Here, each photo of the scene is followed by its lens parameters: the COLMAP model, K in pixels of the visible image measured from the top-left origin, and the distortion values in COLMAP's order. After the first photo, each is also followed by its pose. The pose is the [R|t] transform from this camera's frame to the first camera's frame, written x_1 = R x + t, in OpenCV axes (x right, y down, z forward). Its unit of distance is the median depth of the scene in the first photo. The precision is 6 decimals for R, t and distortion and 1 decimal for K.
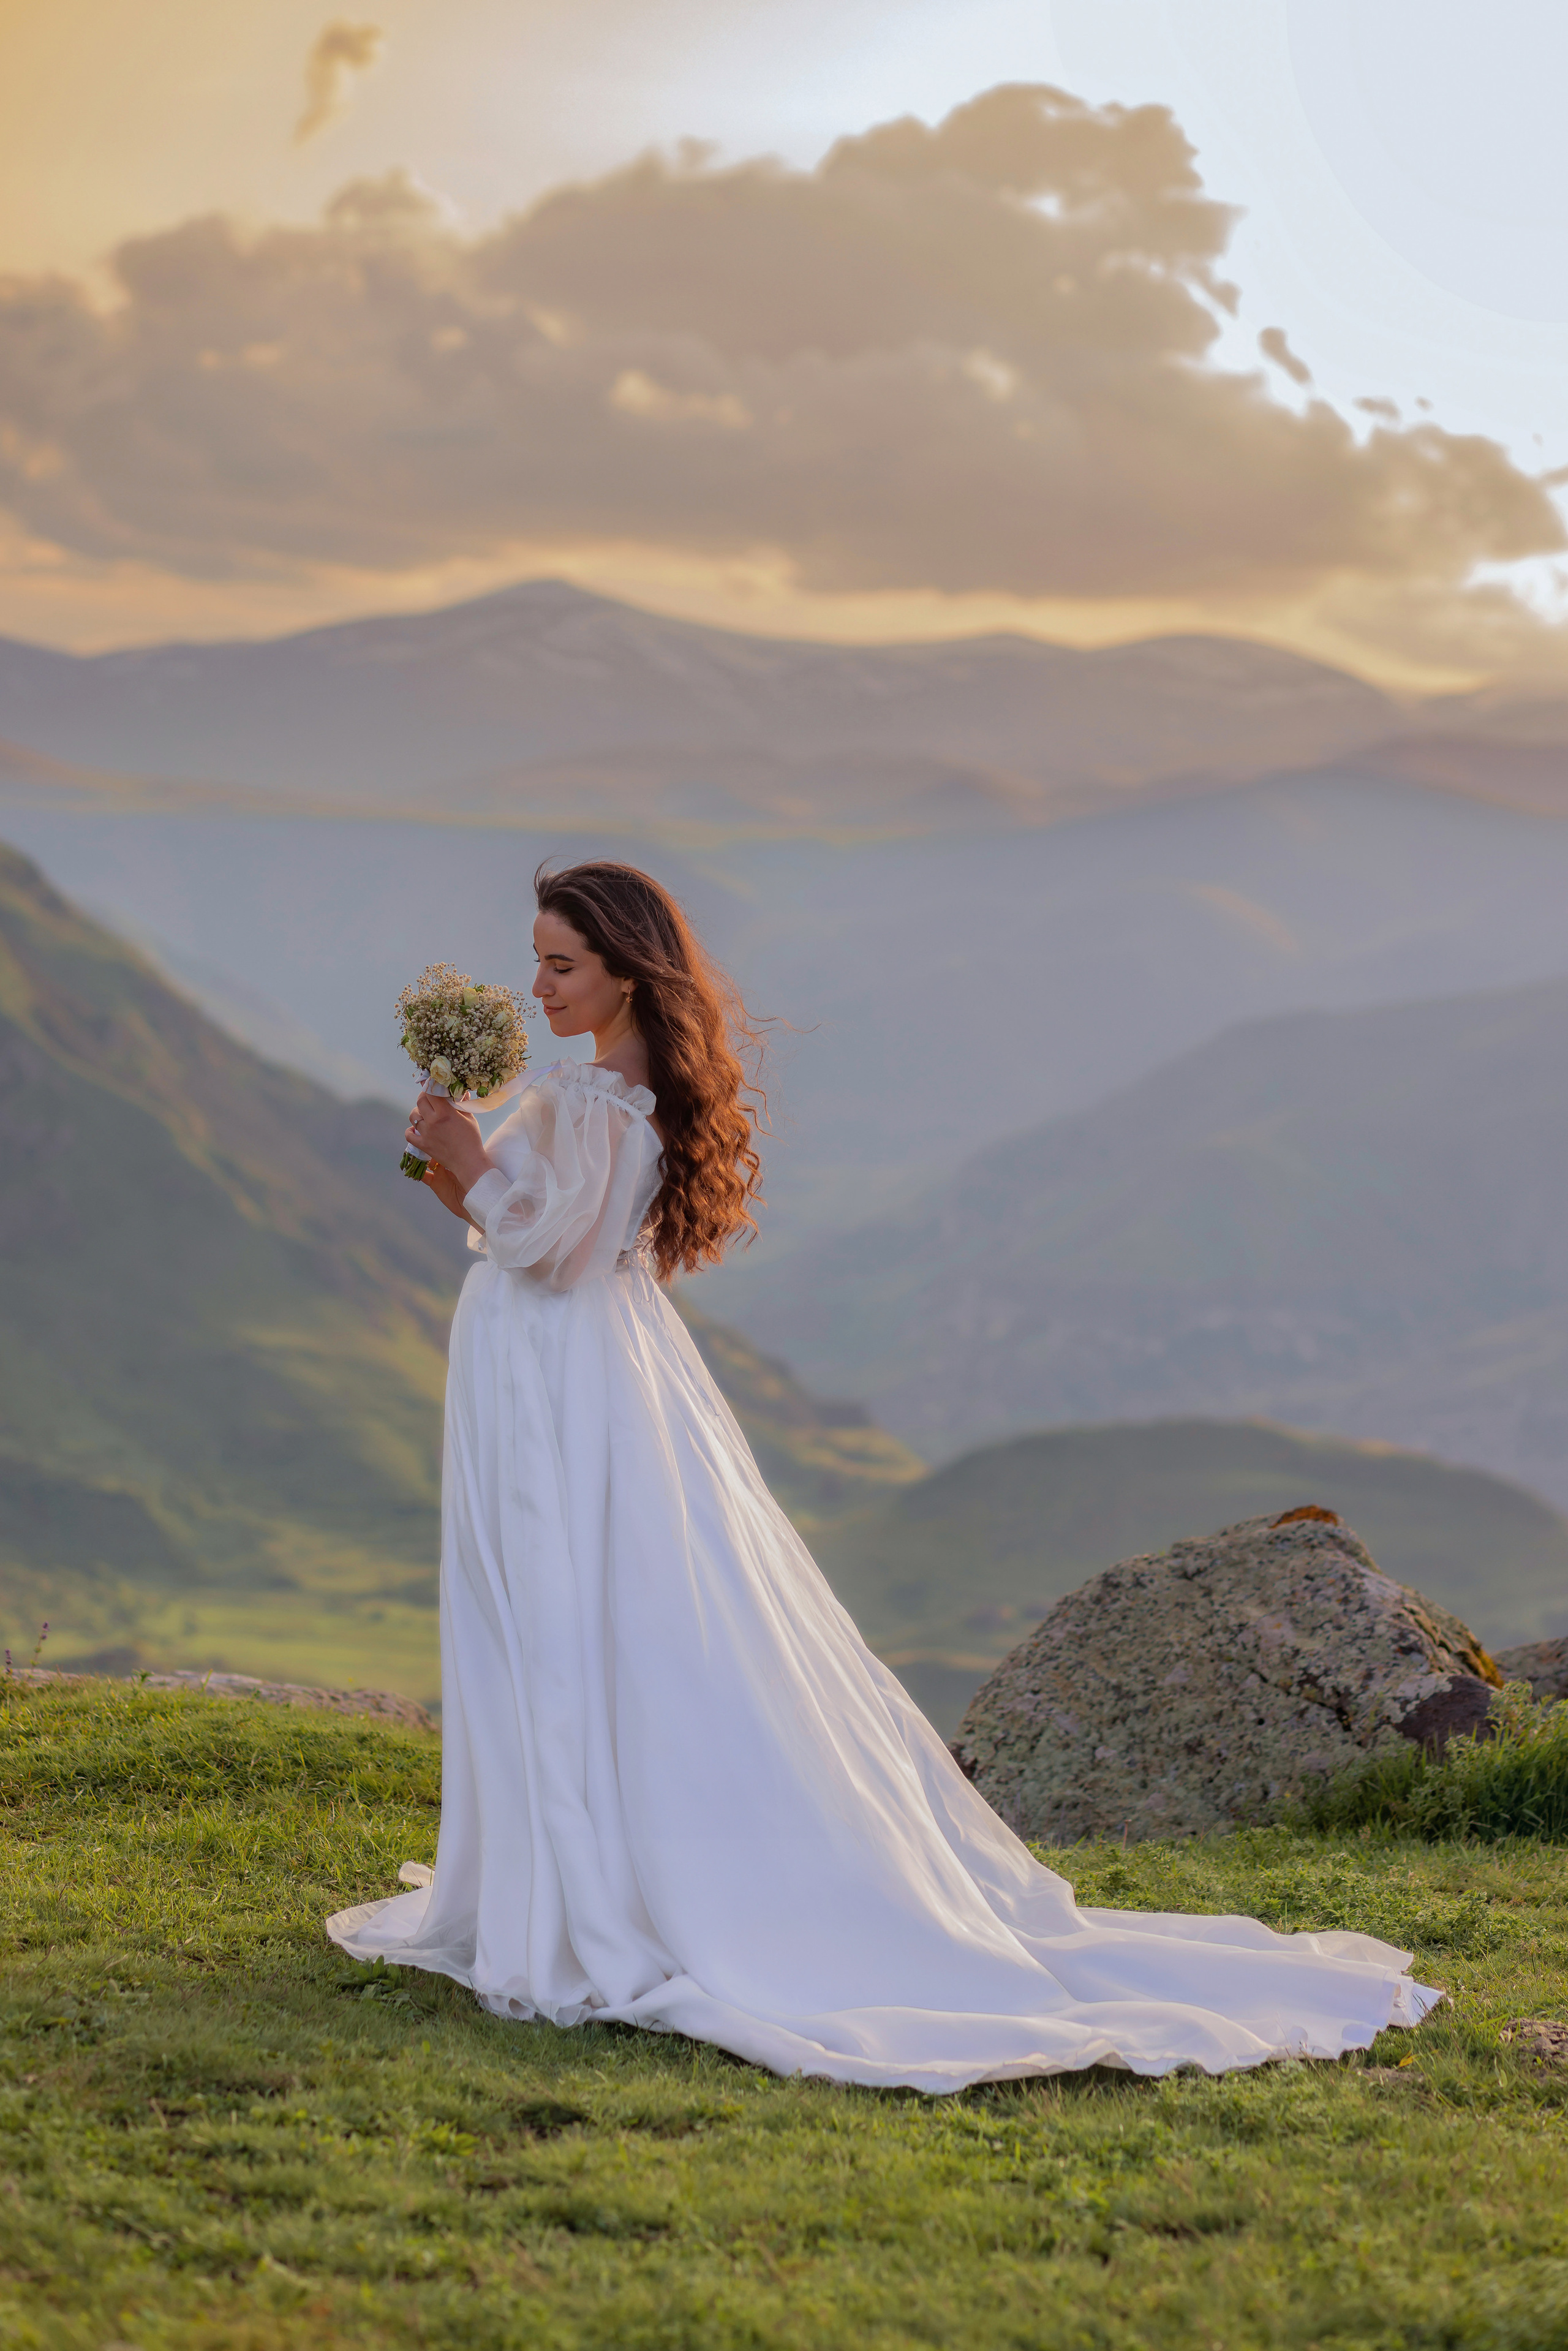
lens RADIAL K [[5850.7, 0, 784.0], [0, 5850.7, 1175.5], [0, 0, 1]] dist [-0.037298, 0.984854]
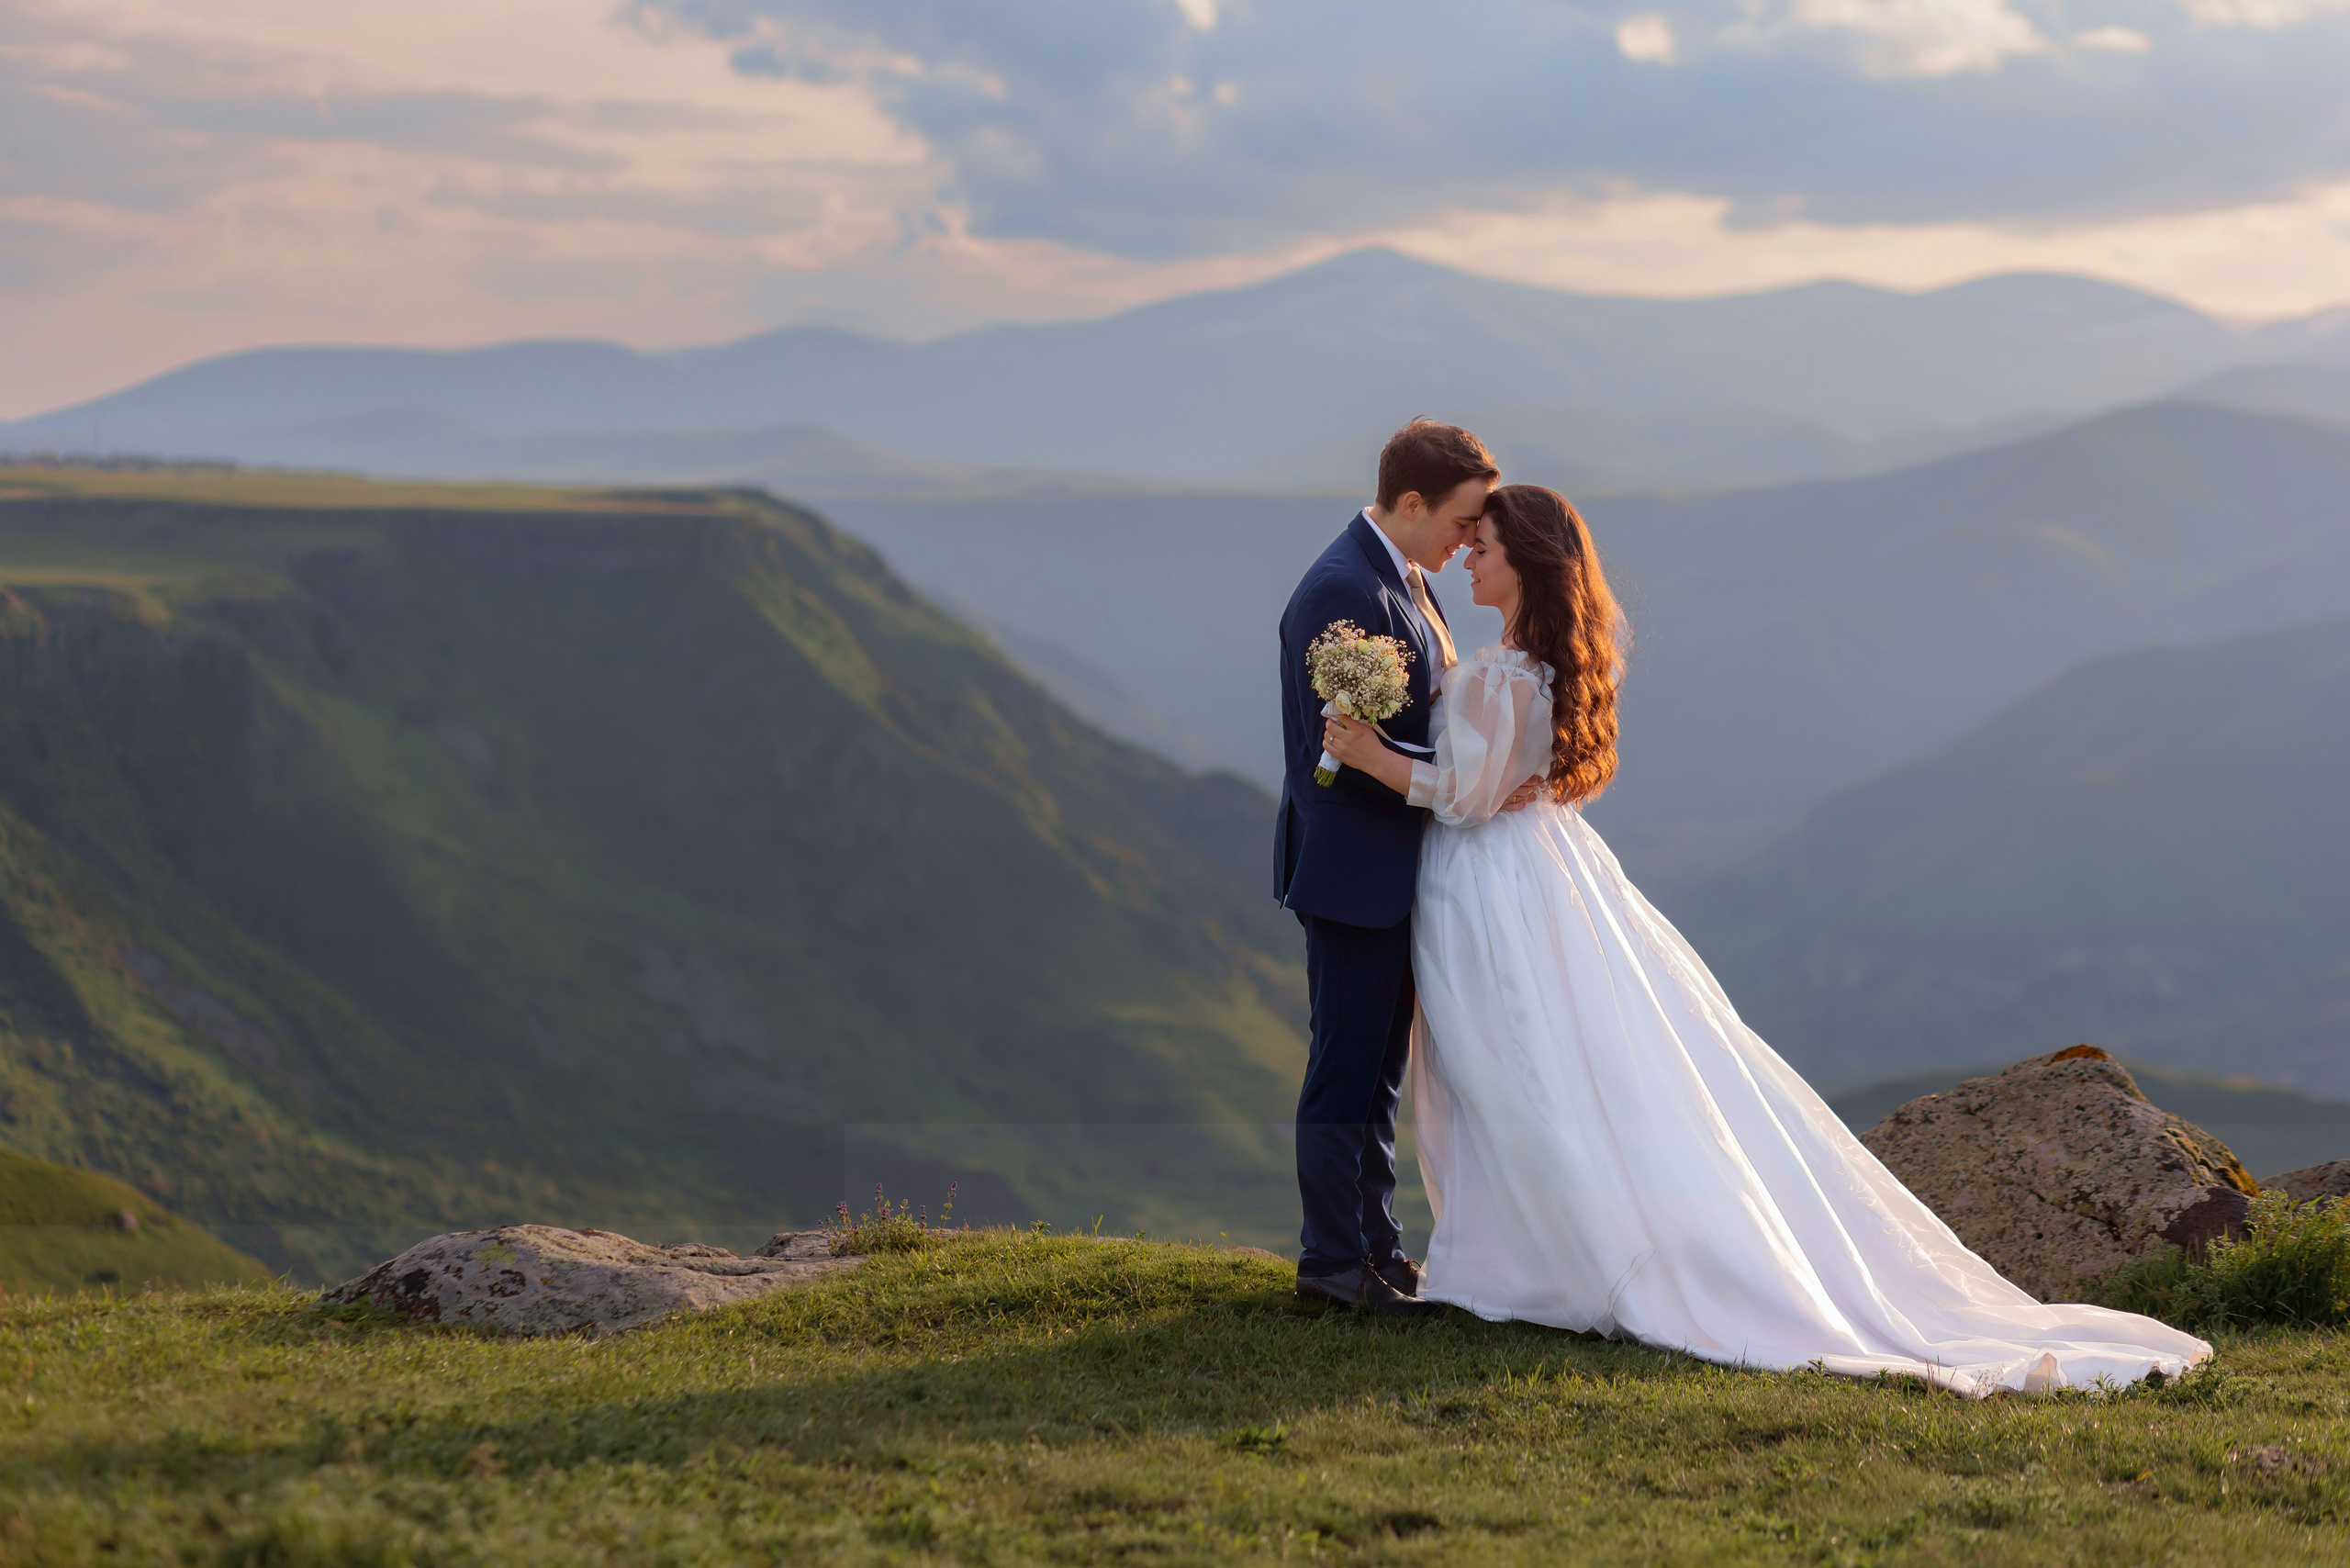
lens RADIAL K [[5848.6, 0, 1175.0], [0, 5848.6, 784.0], [0, 0, 1]] dist [-0.037298, 0.984854]
pose [[0.996143, -0.040898, -0.077636, 0.007485], [0.040099, 0.999126, -0.011824, 0.013952], [0.078052, 0.008665, 0.996912, -0.122780]]
